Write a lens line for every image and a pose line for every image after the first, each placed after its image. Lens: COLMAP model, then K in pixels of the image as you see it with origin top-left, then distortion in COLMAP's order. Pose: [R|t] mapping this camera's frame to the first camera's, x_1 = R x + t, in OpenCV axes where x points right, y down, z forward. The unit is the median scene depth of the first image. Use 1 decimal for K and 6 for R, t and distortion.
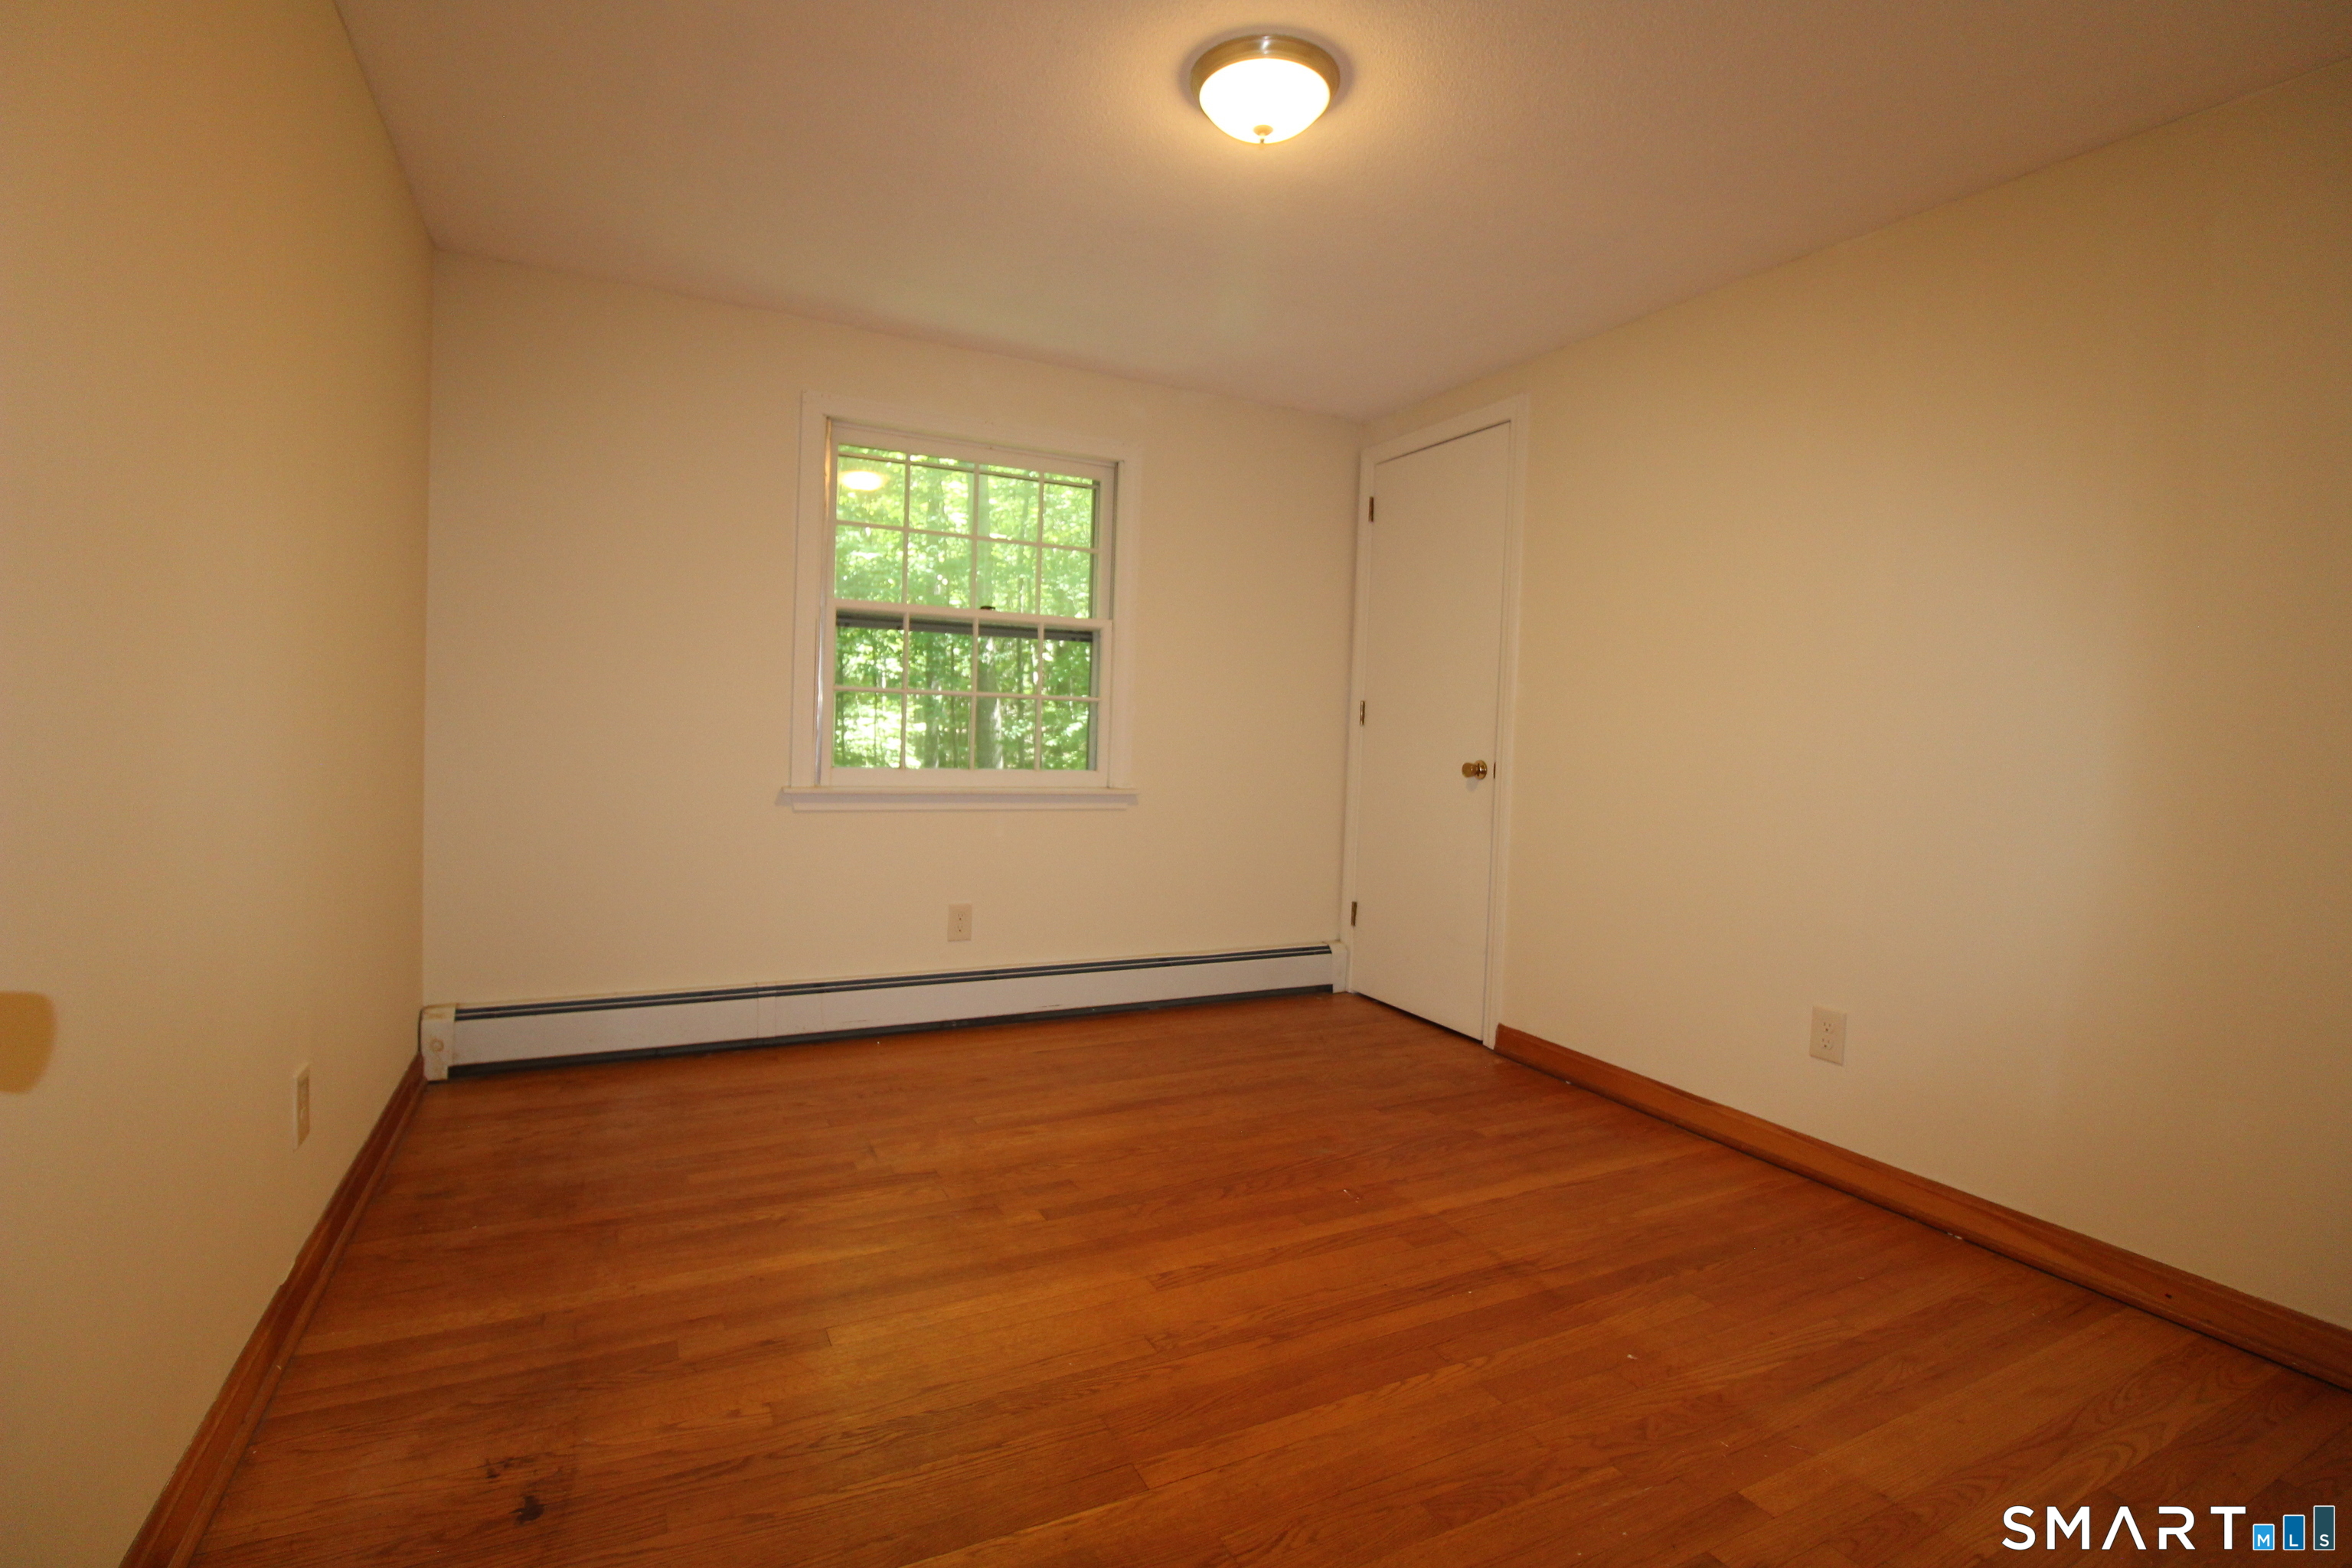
lens RADIAL K [[1091.9, 0, 1176.5], [0, 1091.9, 776.3], [0, 0, 1]] dist [-0.006157, -0.007012]
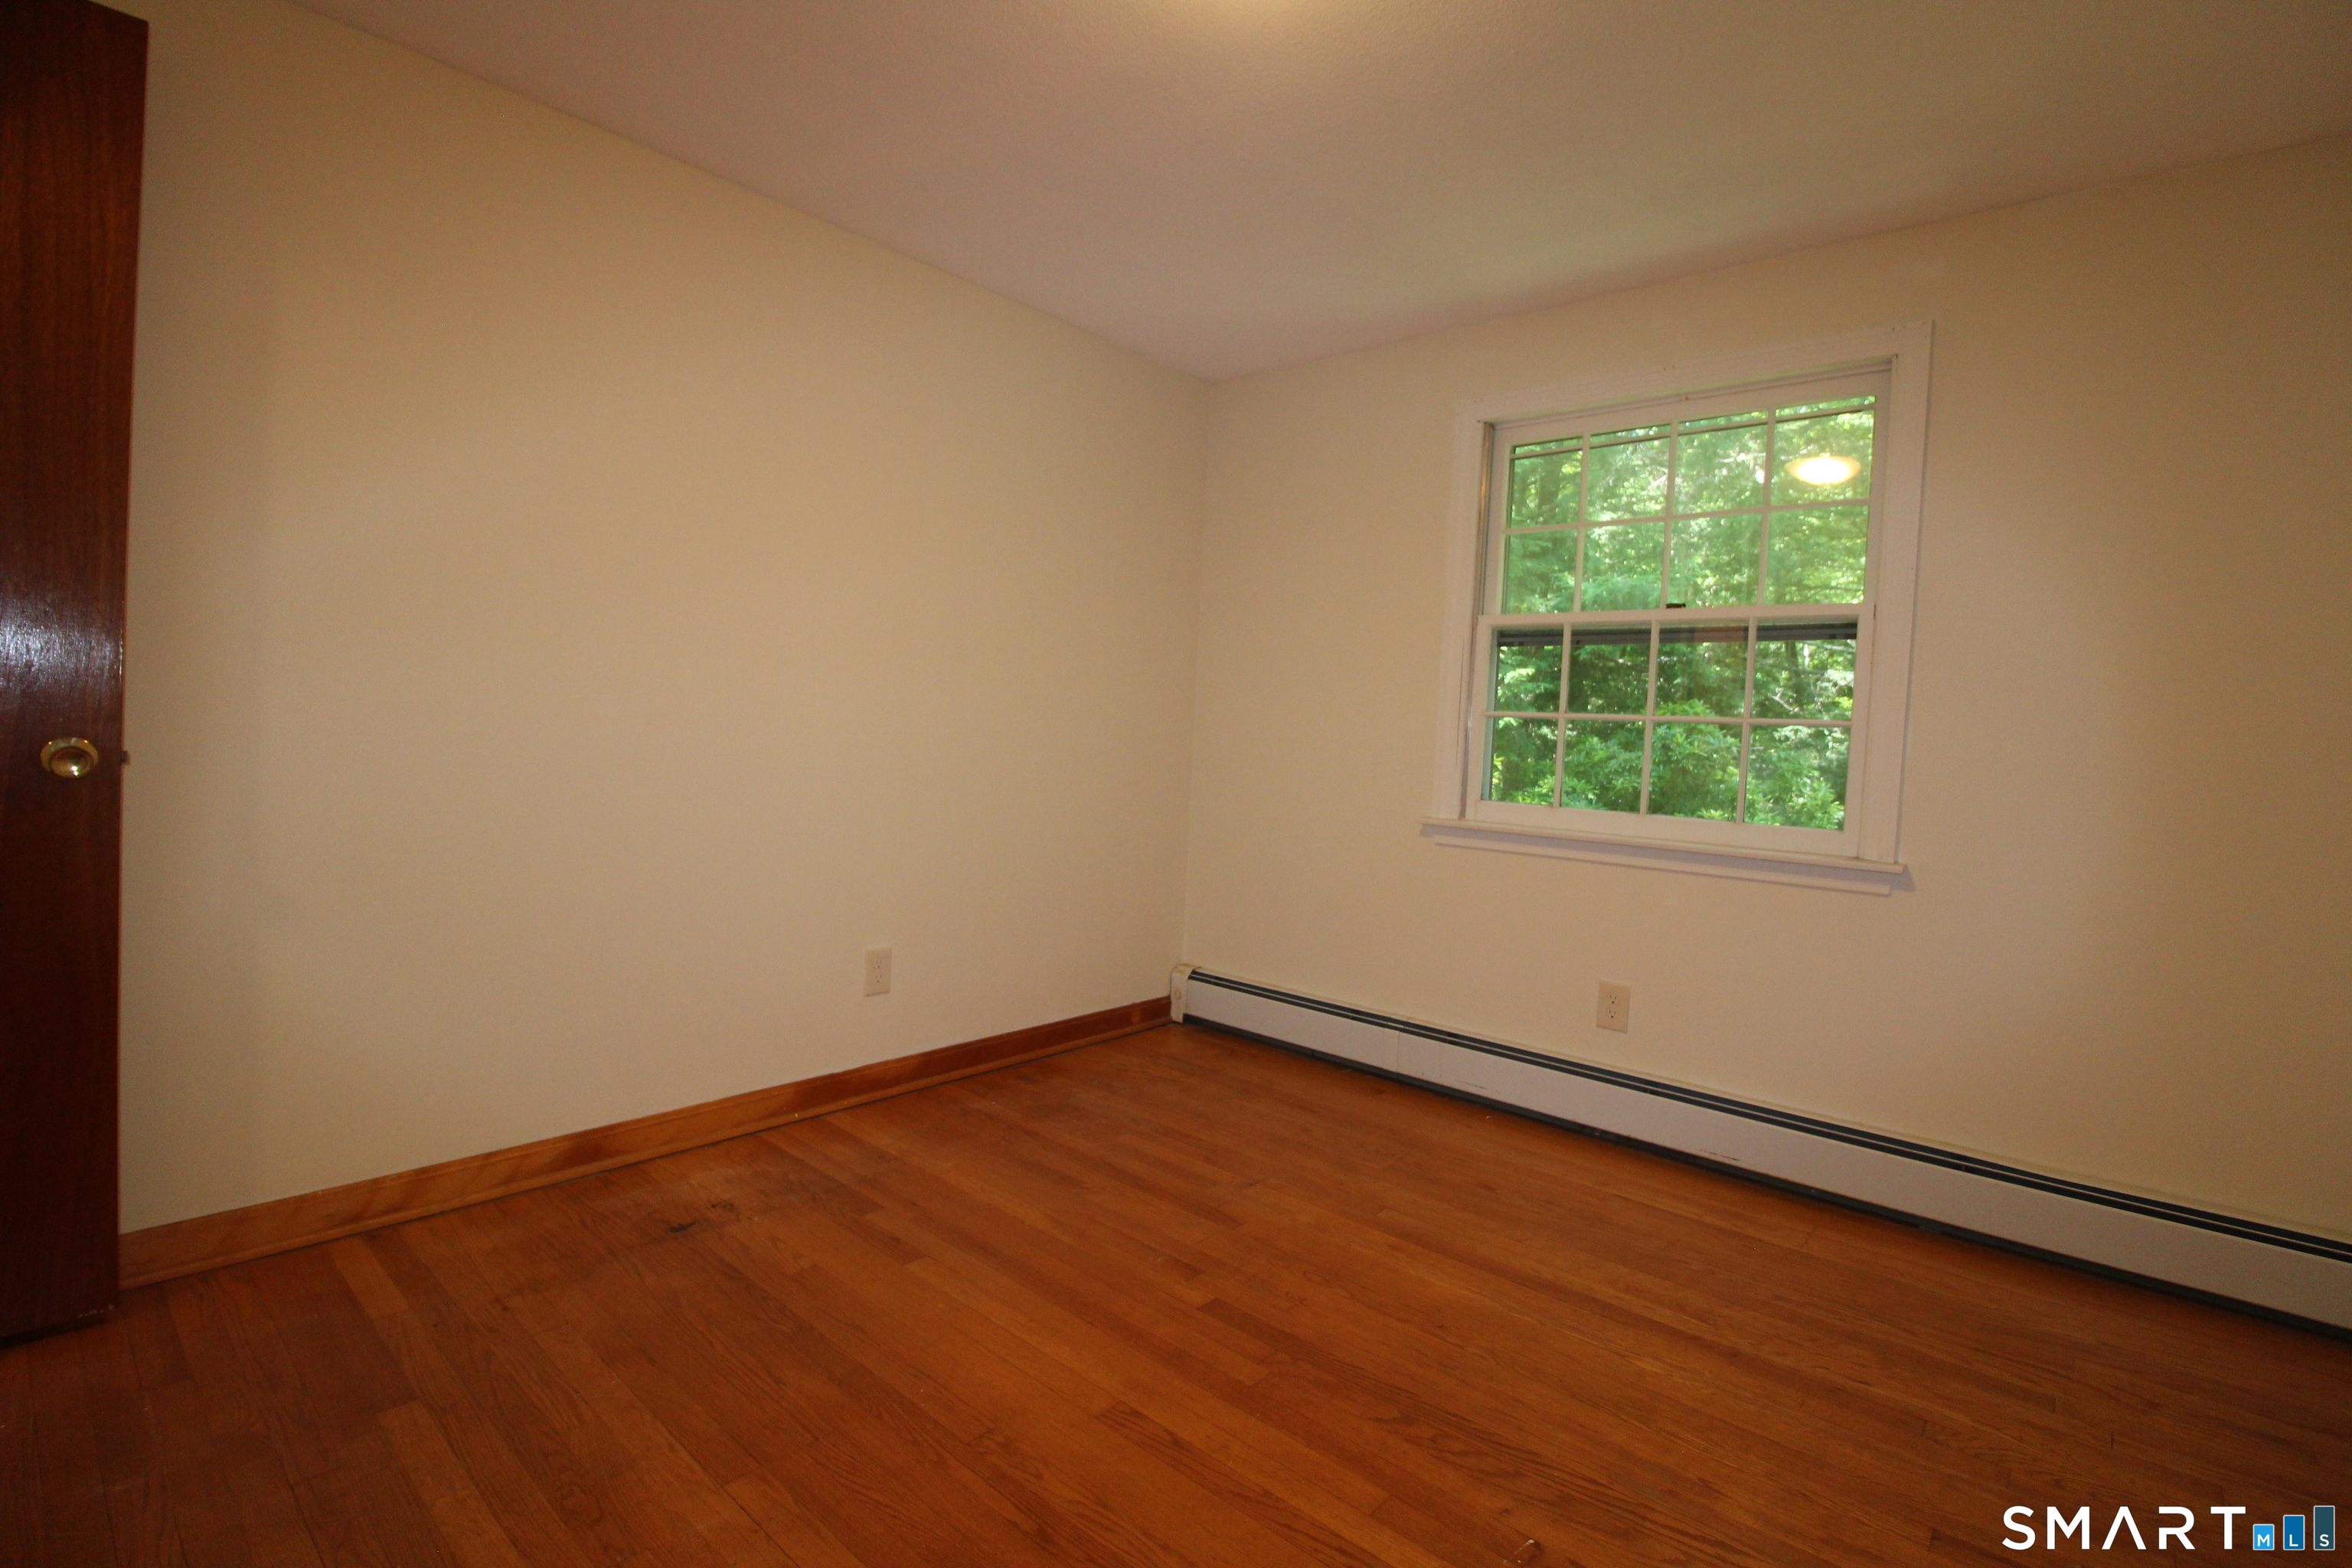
lens RADIAL K [[1091.9, 0, 1172.1], [0, 1091.9, 770.4], [0, 0, 1]] dist [-0.006157, -0.007012]
pose [[0.362022, 0.017673, -0.932002, 0.600724], [-0.079707, 0.996745, -0.012060, -0.002541], [0.928755, 0.078653, 0.362253, 0.576280]]
